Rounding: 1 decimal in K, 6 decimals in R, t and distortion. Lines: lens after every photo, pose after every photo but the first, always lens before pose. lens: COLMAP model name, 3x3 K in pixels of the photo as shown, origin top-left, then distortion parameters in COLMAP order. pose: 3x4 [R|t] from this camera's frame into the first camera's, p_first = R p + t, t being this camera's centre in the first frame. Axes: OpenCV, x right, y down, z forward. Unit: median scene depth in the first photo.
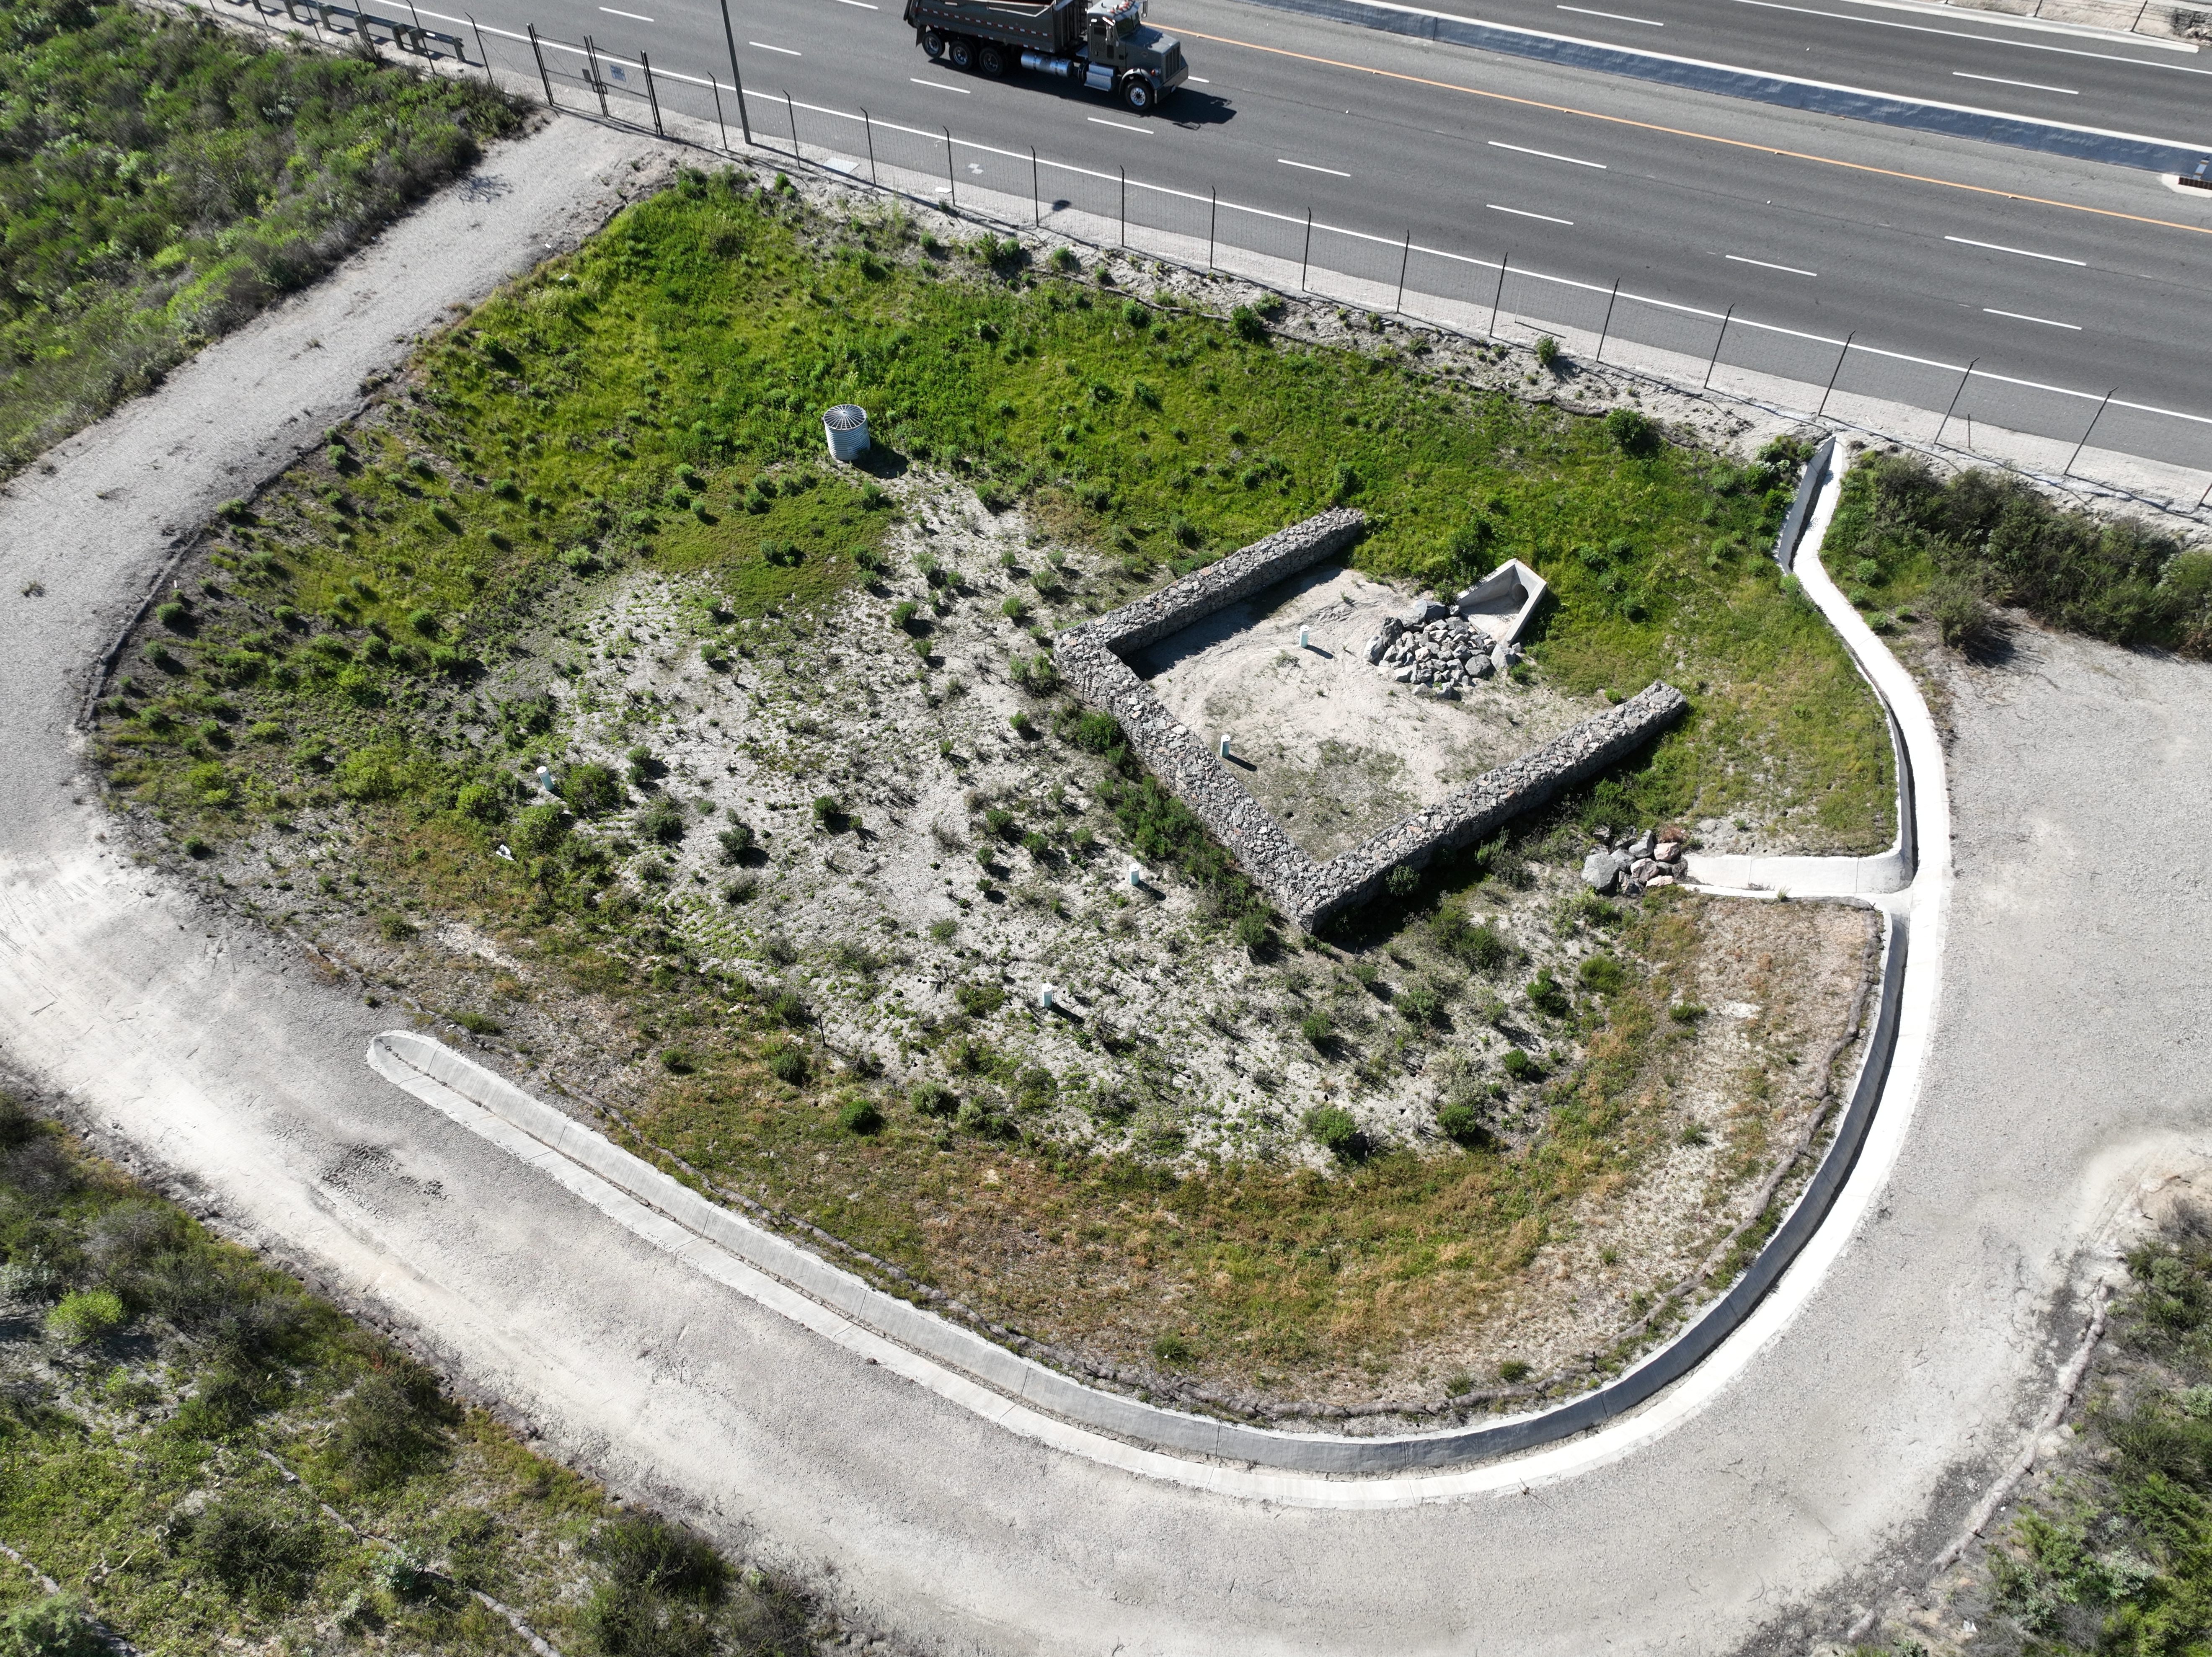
lens RADIAL K [[1561.0, 0, 1106.0], [0, 1561.0, 822.6], [0, 0, 1]] dist [-0.000050, 0.016385]
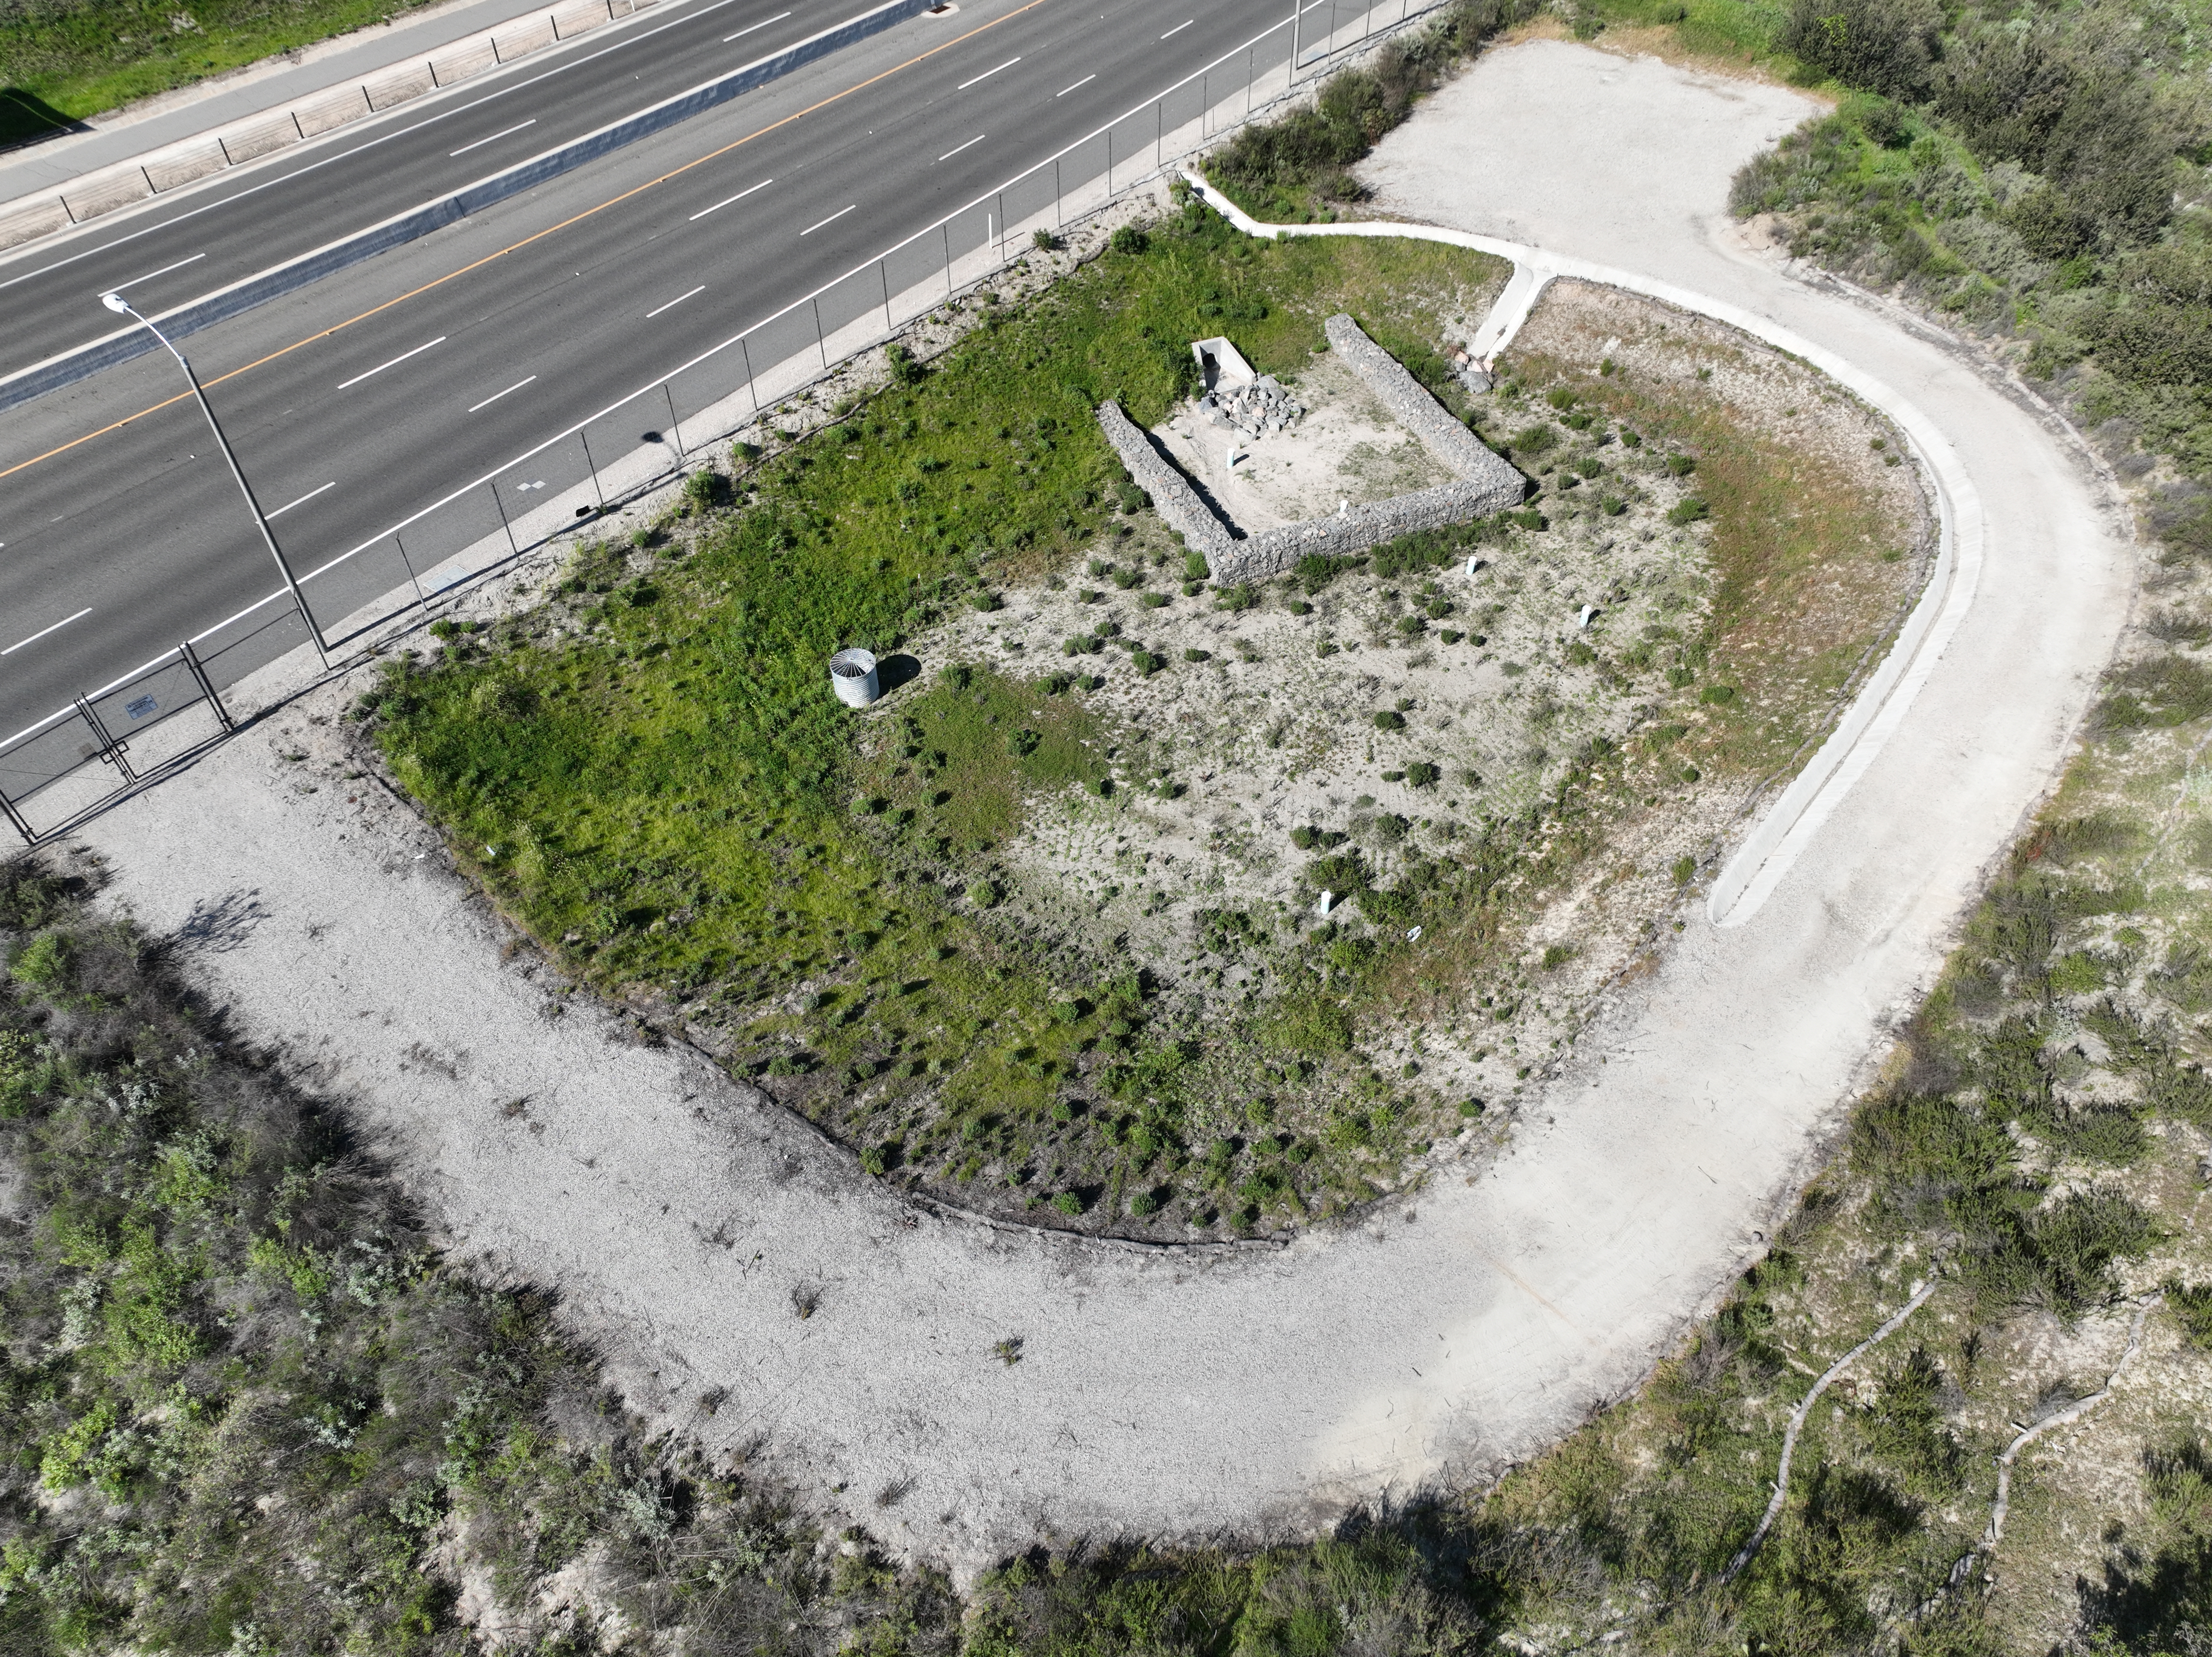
lens RADIAL K [[1561.0, 0, 1110.7], [0, 1561.0, 828.4], [0, 0, 1]] dist [-0.000050, 0.016385]
pose [[0.181071, -0.707927, 0.682680, -1.029410], [0.748934, 0.549165, 0.370830, -0.528831], [-0.637425, 0.444136, 0.629629, 0.426096]]
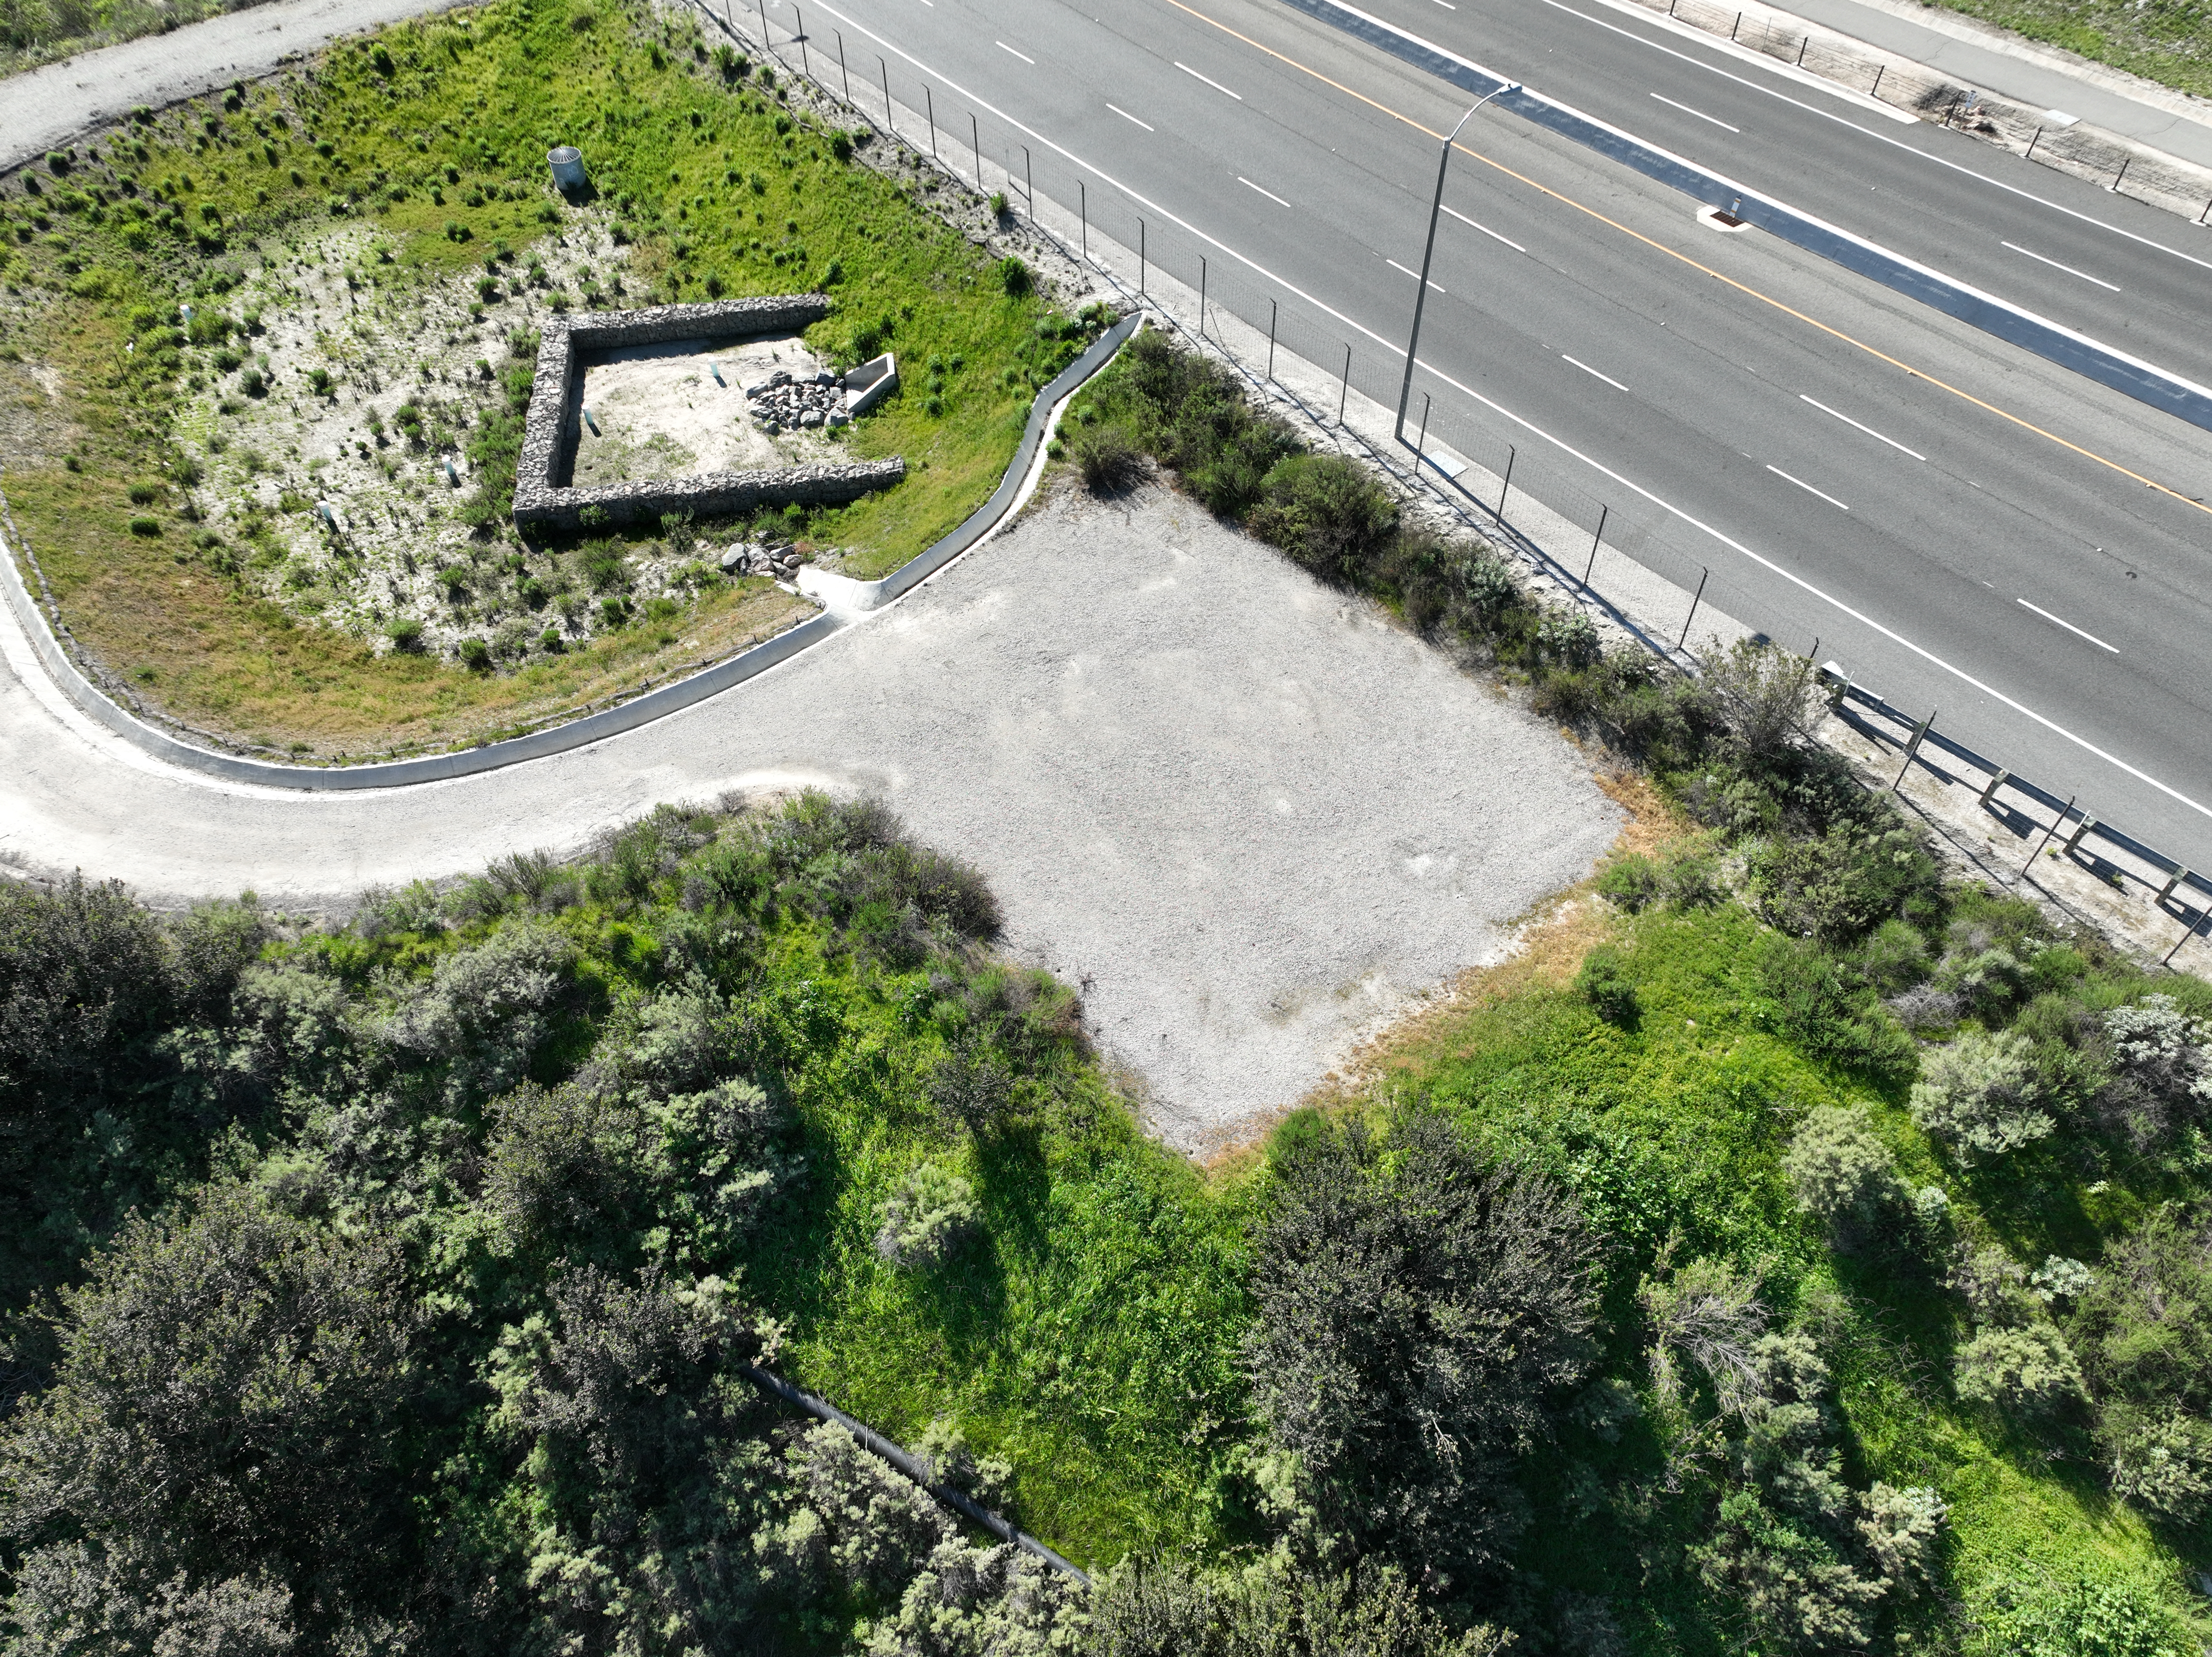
lens RADIAL K [[1561.0, 0, 1104.5], [0, 1561.0, 818.5], [0, 0, 1]] dist [-0.000050, 0.016385]
pose [[0.906882, 0.319528, -0.274711, 0.948341], [-0.317581, 0.946759, 0.052811, 0.066659], [0.276960, 0.039349, 0.960075, -0.137677]]
